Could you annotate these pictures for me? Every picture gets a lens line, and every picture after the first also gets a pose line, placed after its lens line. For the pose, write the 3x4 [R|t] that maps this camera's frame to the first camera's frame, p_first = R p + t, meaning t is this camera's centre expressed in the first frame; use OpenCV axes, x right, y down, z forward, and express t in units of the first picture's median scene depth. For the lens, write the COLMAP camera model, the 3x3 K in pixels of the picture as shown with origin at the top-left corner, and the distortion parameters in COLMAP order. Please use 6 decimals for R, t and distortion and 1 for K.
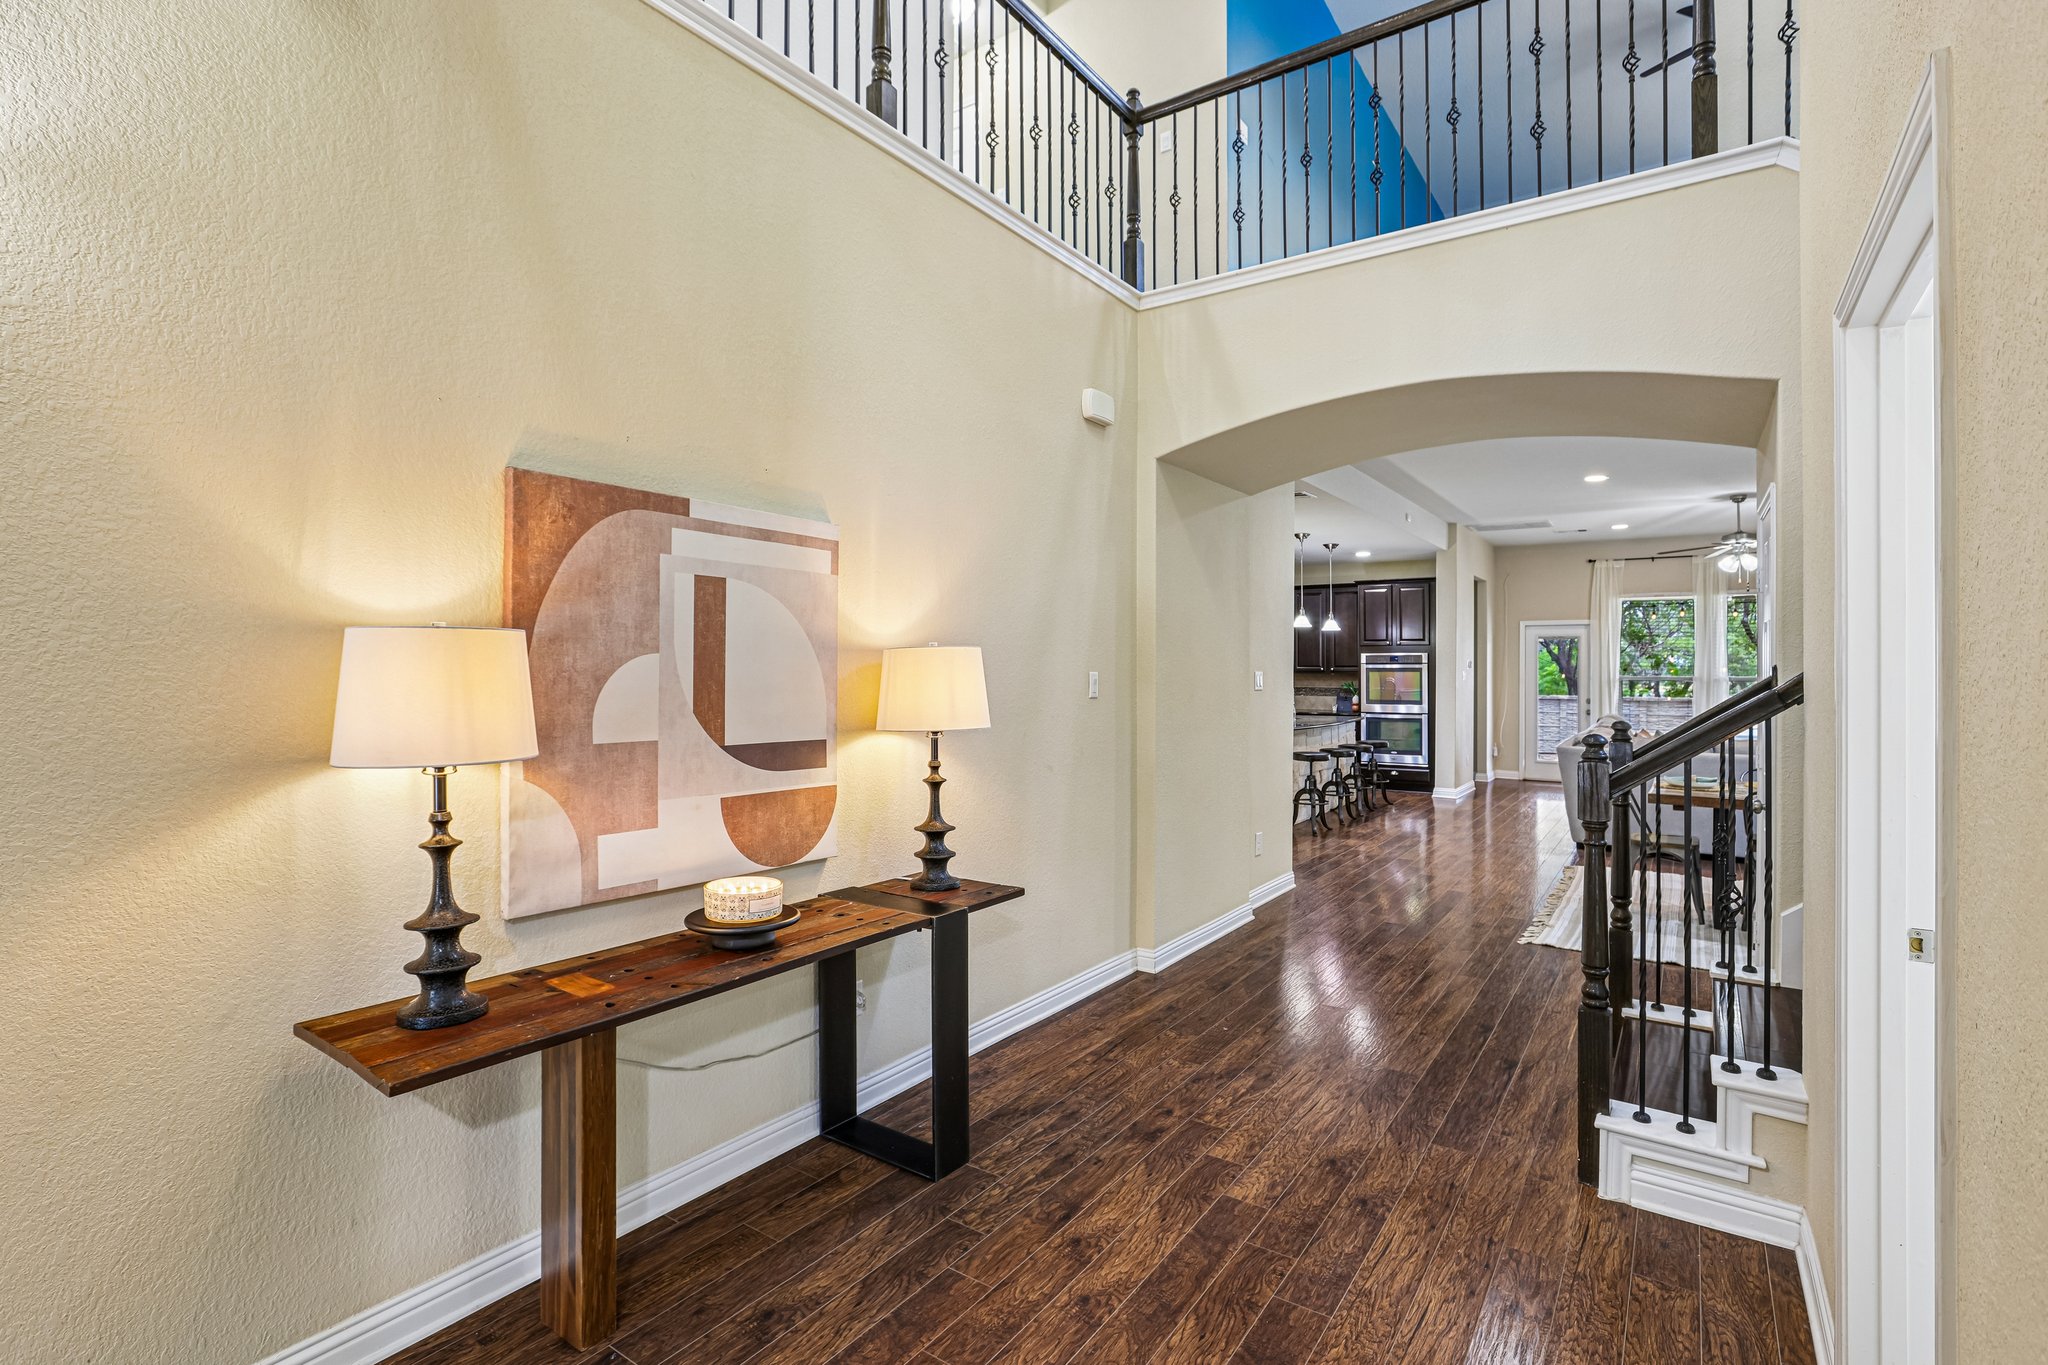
lens RADIAL K [[967.9, 0, 1078.1], [0, 967.9, 660.9], [0, 0, 1]] dist [0.034320, 0.005027]
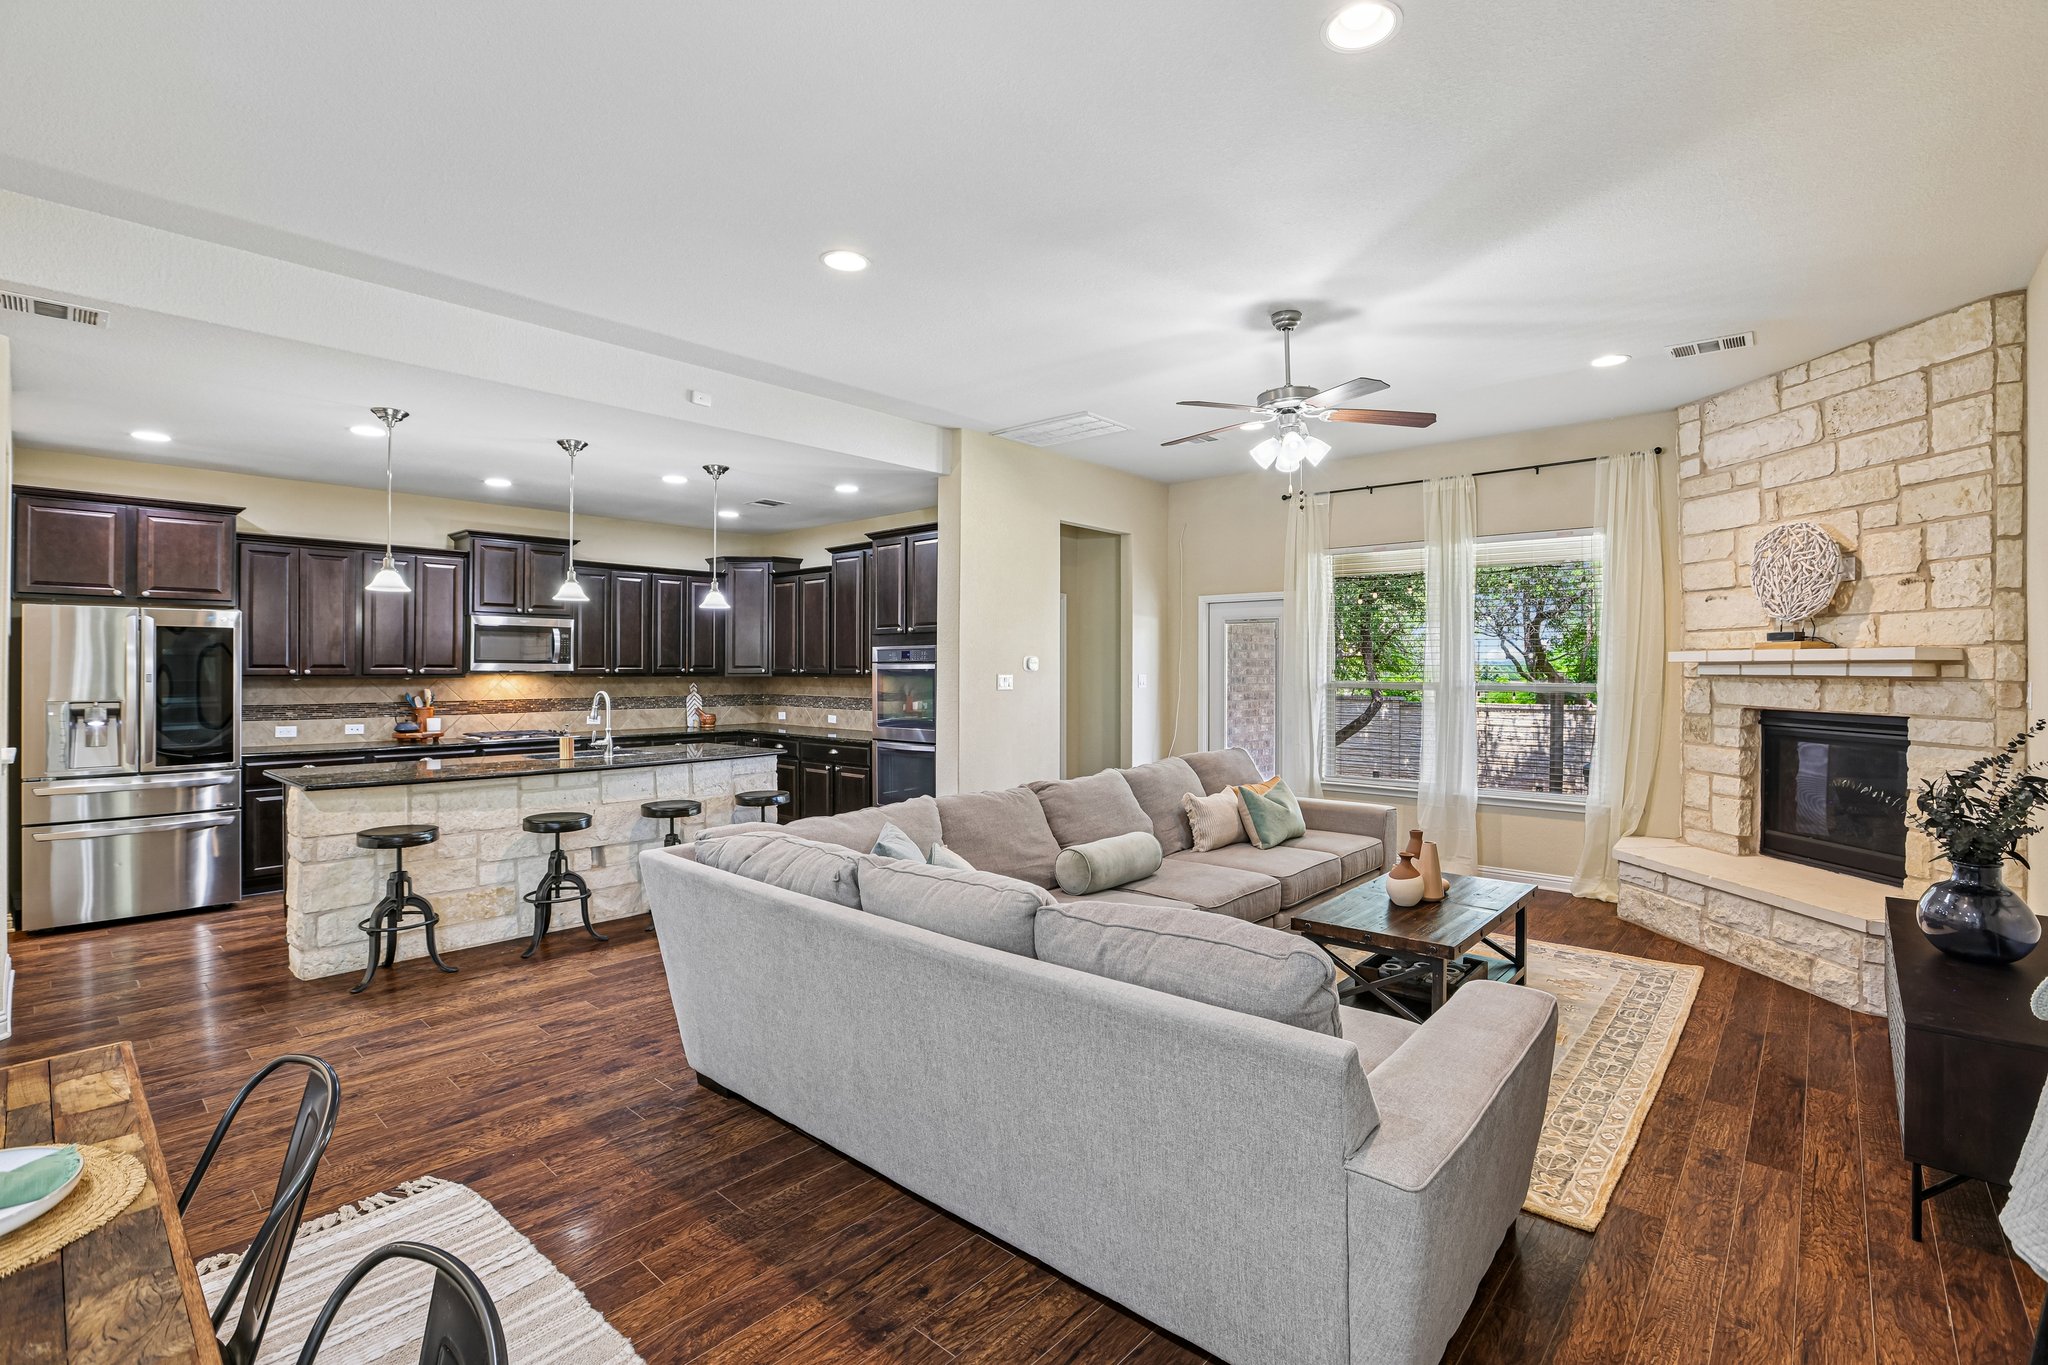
lens RADIAL K [[913.0, 0, 1017.3], [0, 913.0, 666.0], [0, 0, 1]] dist [-0.036992, 0.003881]
pose [[0.984942, -0.003571, -0.172847, 1.830460], [0.003838, 0.999992, 0.001210, 0.016305], [0.172842, -0.001855, 0.984948, 1.593863]]
